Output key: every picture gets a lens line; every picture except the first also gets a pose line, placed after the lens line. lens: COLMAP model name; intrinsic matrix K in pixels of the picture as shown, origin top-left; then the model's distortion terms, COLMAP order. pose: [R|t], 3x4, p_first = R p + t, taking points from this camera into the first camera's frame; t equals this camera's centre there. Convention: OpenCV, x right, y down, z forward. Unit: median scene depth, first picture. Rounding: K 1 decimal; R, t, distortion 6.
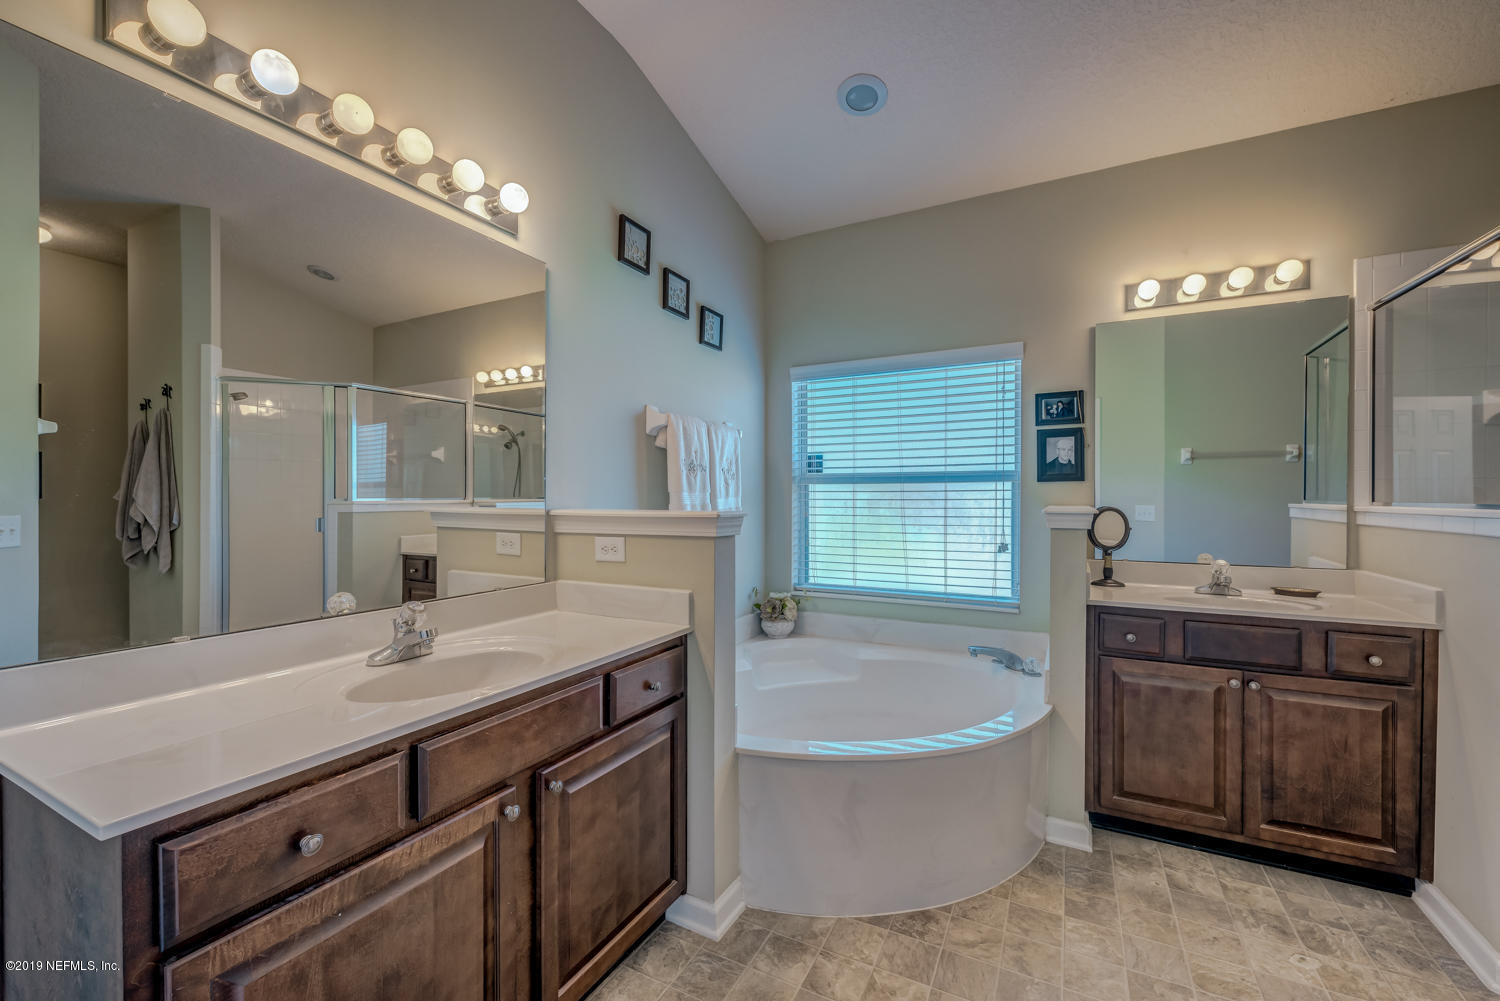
lens RADIAL K [[601.2, 0, 756.3], [0, 601.2, 502.0], [0, 0, 1]] dist [0.010521, -0.005451]
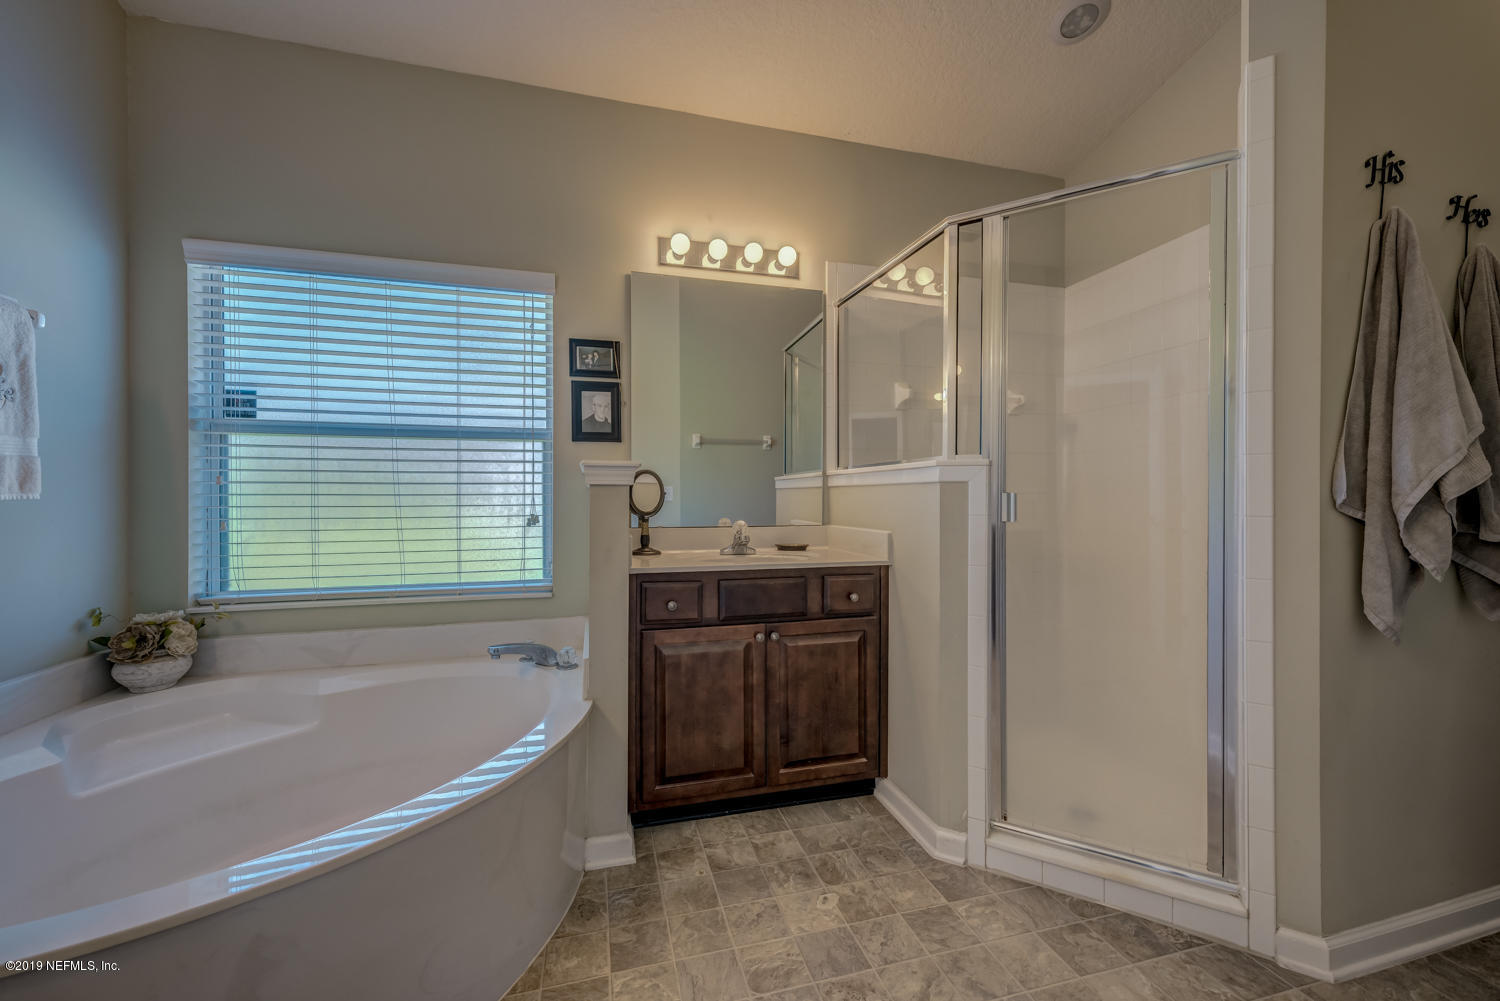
lens RADIAL K [[601.0, 0, 755.7], [0, 601.0, 495.9], [0, 0, 1]] dist [0.009210, 0.000217]
pose [[0.736583, -0.000876, 0.676347, 0.086583], [0.006460, 0.999963, -0.005740, 0.055632], [-0.676317, 0.008598, 0.736561, 0.209184]]
